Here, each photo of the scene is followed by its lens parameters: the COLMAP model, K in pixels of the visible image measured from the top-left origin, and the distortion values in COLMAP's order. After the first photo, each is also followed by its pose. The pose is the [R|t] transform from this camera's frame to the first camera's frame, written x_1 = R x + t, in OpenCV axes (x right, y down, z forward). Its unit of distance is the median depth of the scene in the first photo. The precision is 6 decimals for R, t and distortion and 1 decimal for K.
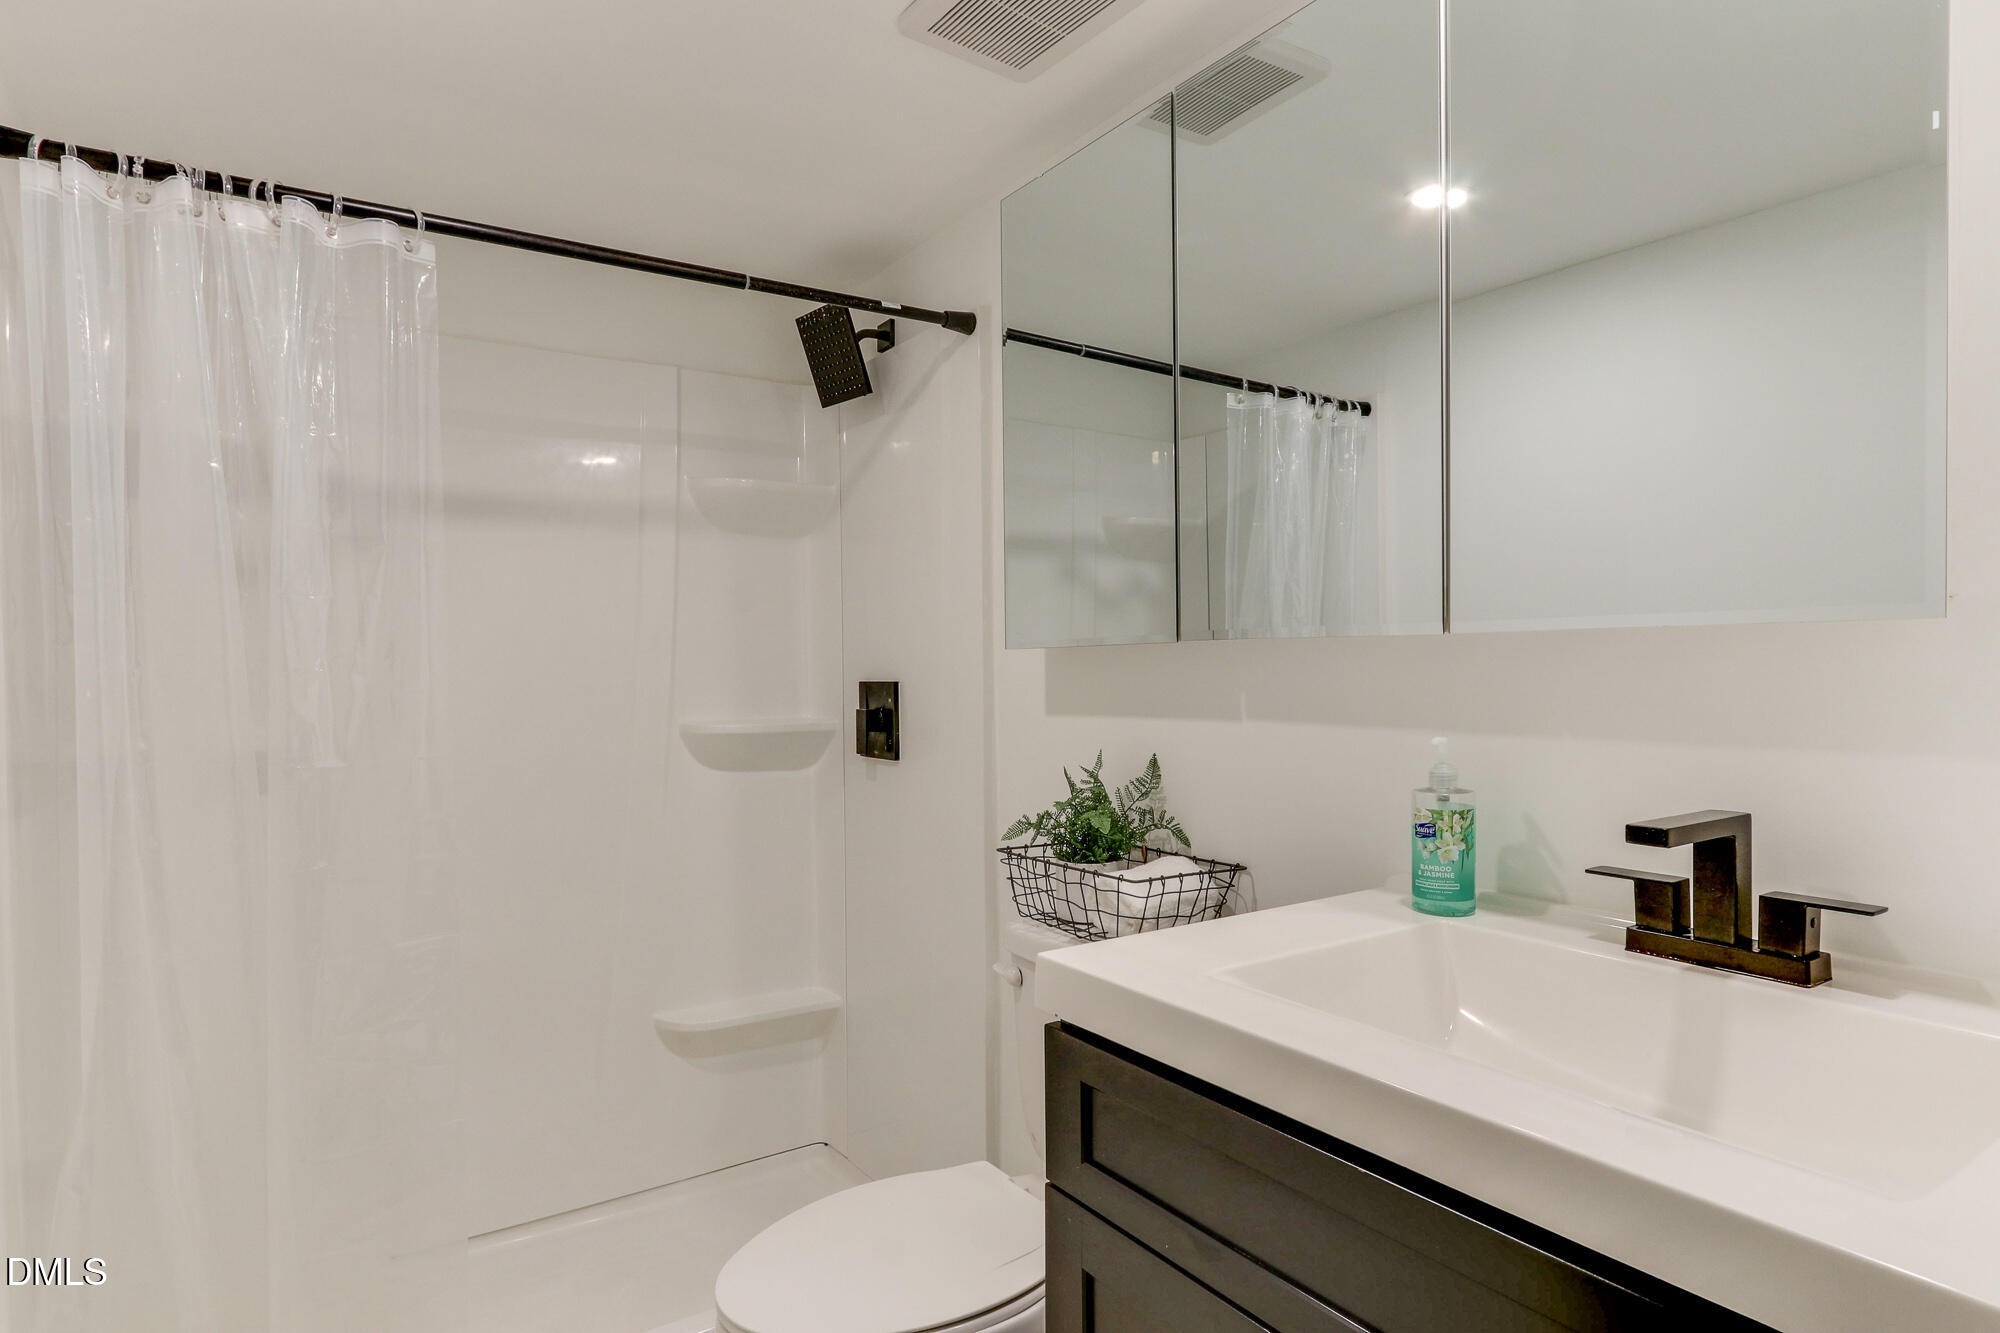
lens RADIAL K [[1065.5, 0, 994.7], [0, 1065.5, 670.1], [0, 0, 1]] dist [-0.000310, 0.004072]
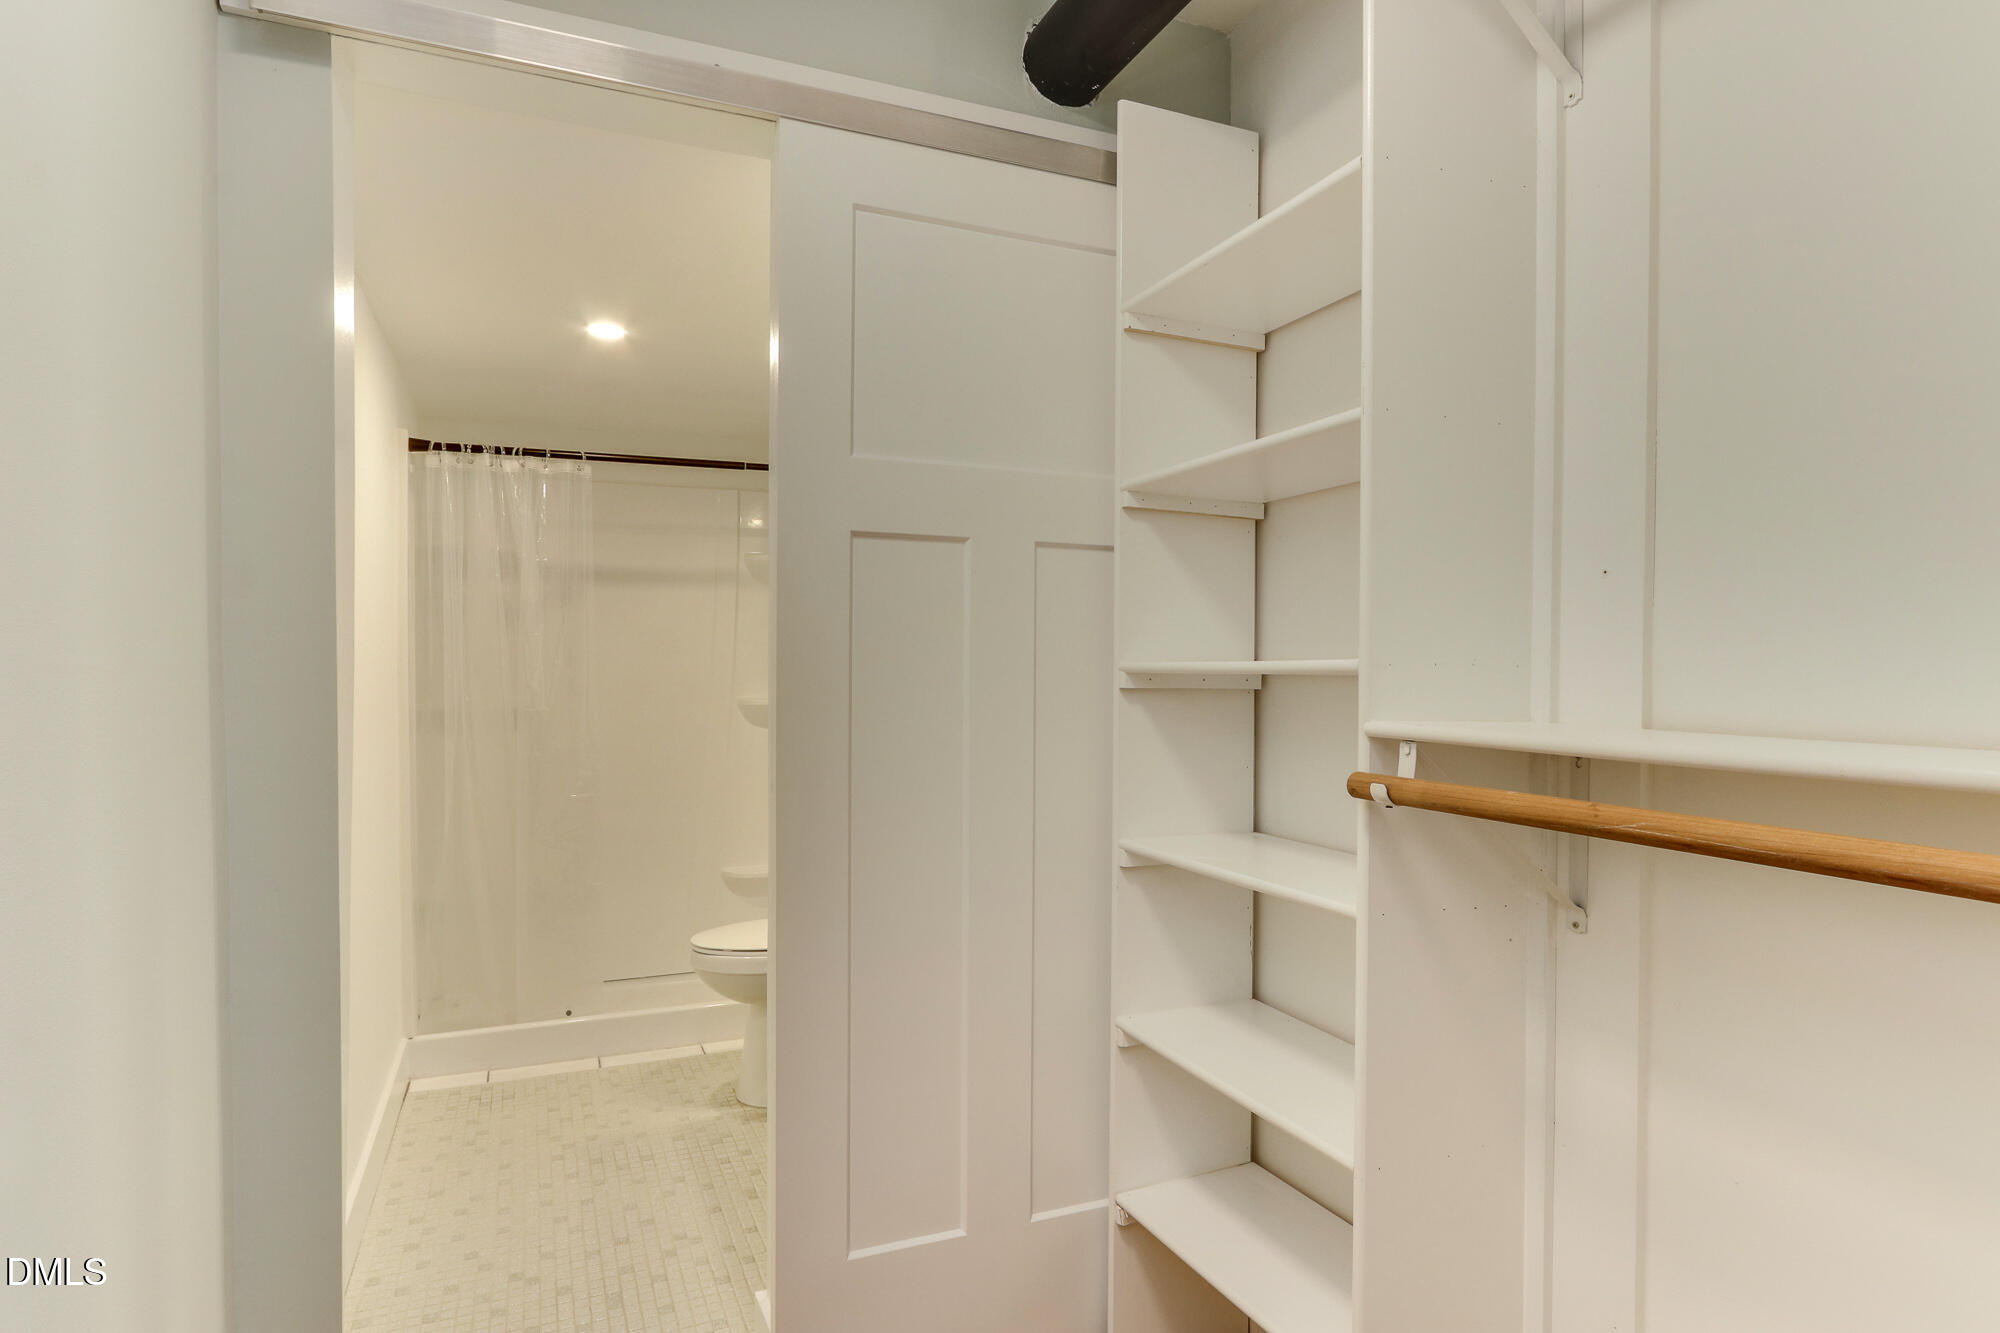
lens RADIAL K [[1065.5, 0, 1002.5], [0, 1065.5, 670.7], [0, 0, 1]] dist [-0.000310, 0.004072]
pose [[0.985036, 0.005047, -0.172272, 0.699226], [-0.005188, 0.999986, -0.000363, 0.004390], [0.172268, 0.001251, 0.985049, -1.019717]]
